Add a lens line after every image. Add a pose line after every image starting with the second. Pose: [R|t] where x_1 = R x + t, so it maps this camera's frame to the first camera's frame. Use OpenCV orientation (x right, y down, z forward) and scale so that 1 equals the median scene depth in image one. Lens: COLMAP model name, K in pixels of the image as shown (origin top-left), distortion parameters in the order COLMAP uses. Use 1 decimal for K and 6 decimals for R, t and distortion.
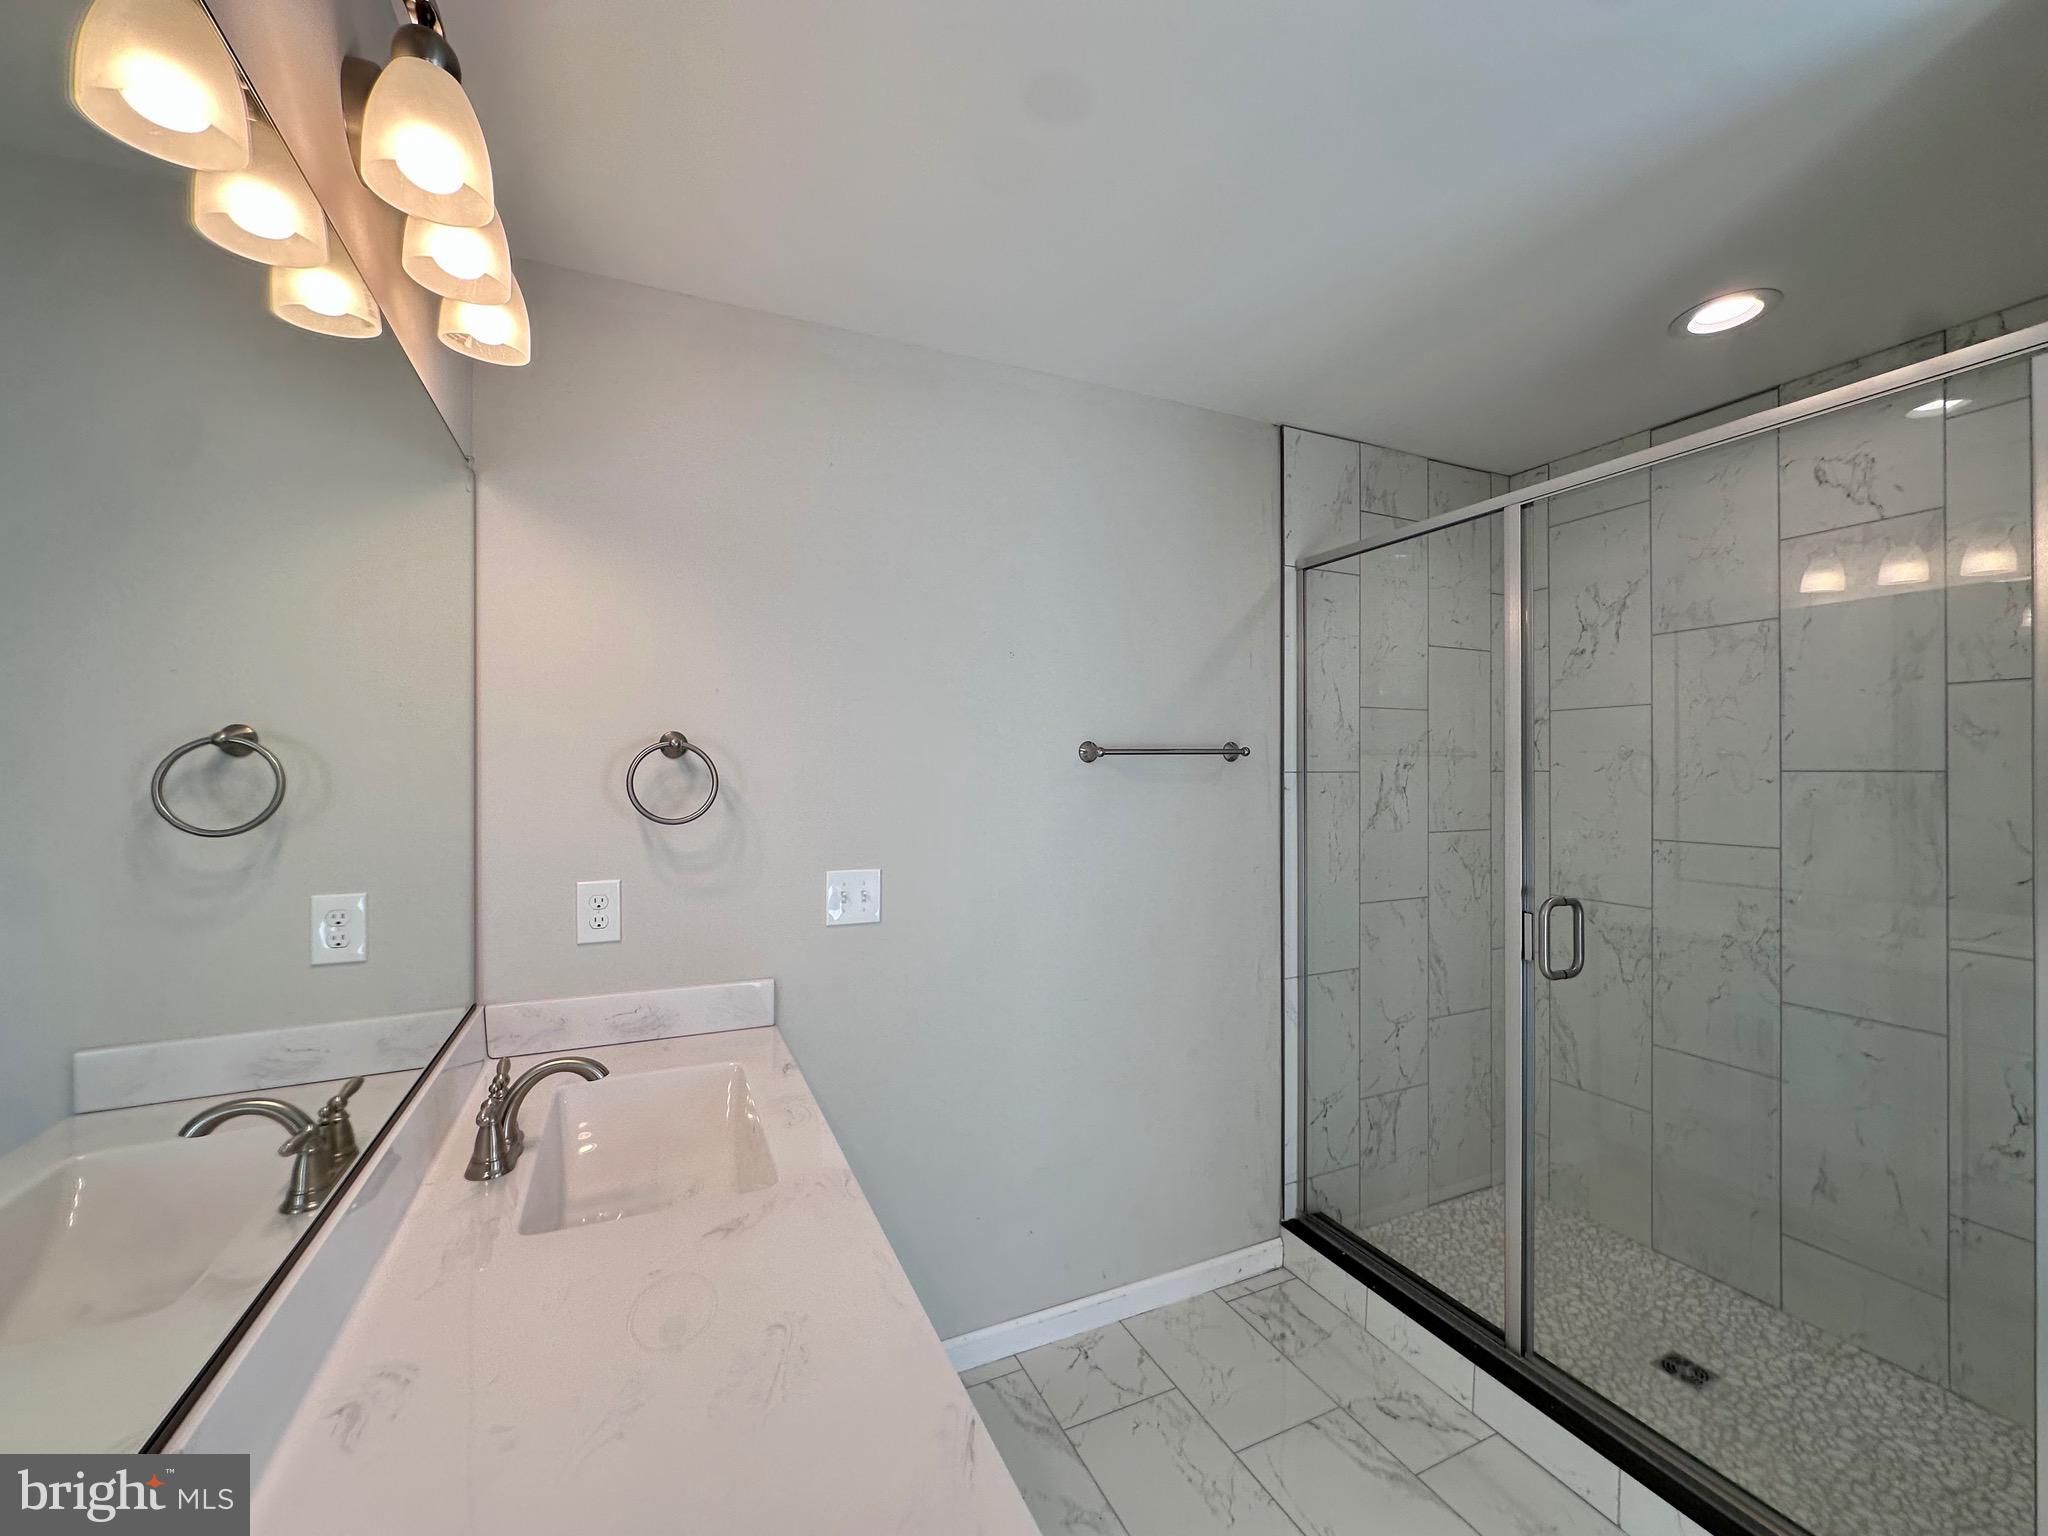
lens RADIAL K [[818.4, 0, 1026.0], [0, 818.4, 769.8], [0, 0, 1]] dist [-0.003808, -0.000751]
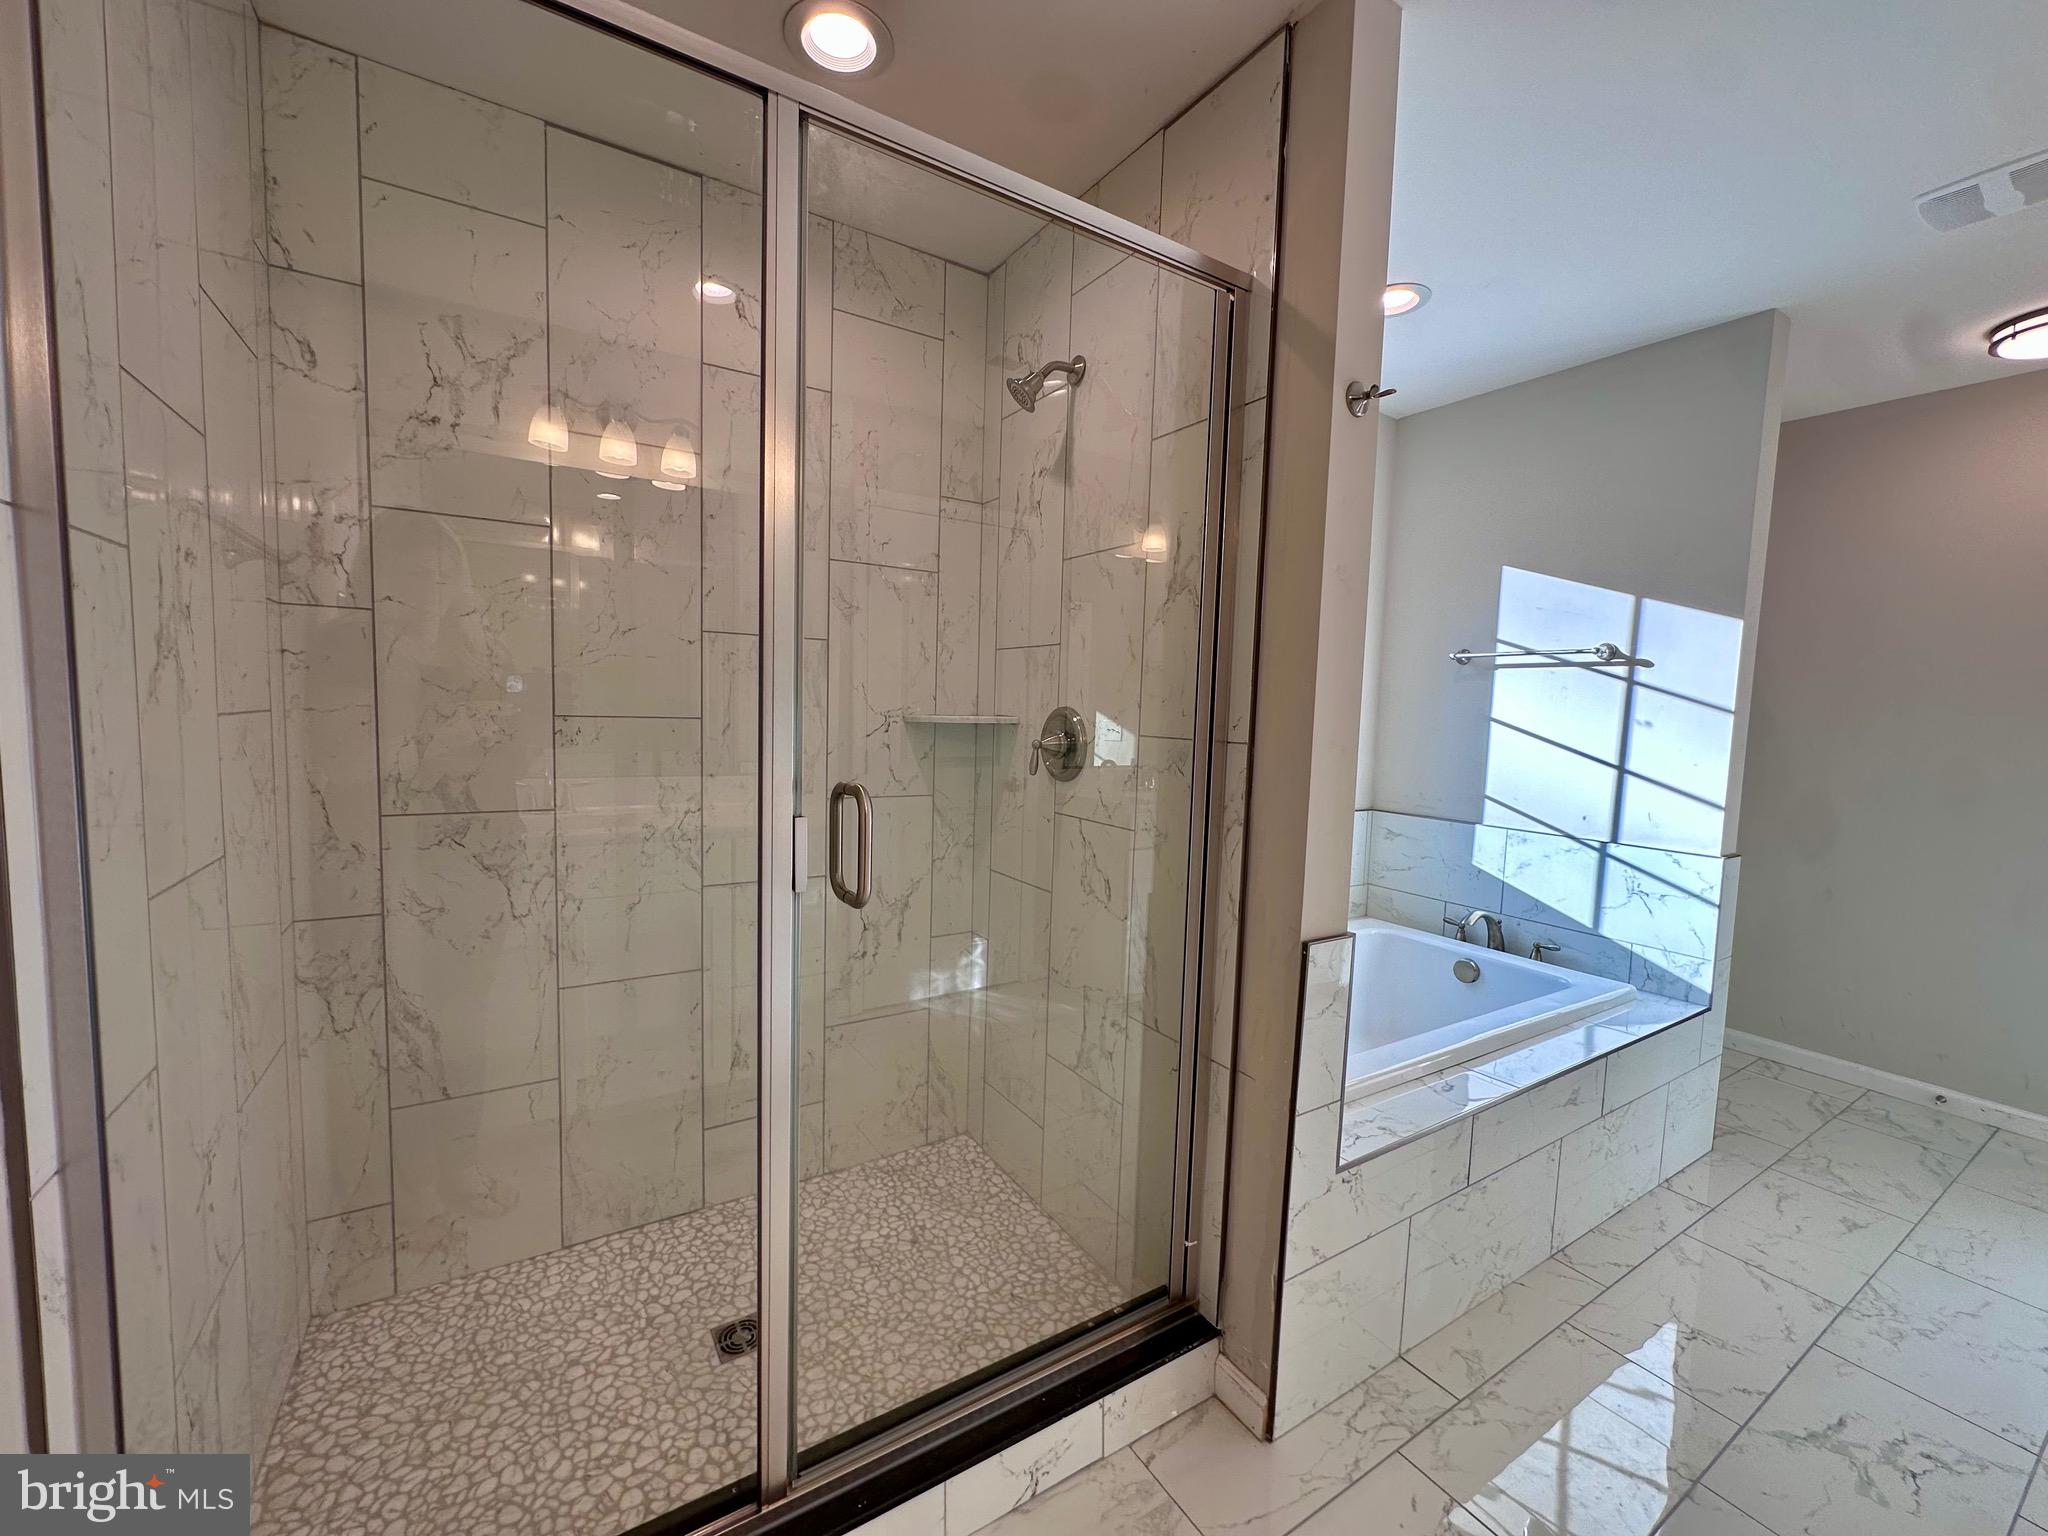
lens RADIAL K [[818.4, 0, 1005.6], [0, 818.4, 766.6], [0, 0, 1]] dist [-0.003808, -0.000751]
pose [[-0.124481, -0.079839, 0.989005, -0.010540], [-0.032370, 0.996554, 0.076374, 0.062791], [-0.991694, -0.022507, -0.126636, 0.701005]]
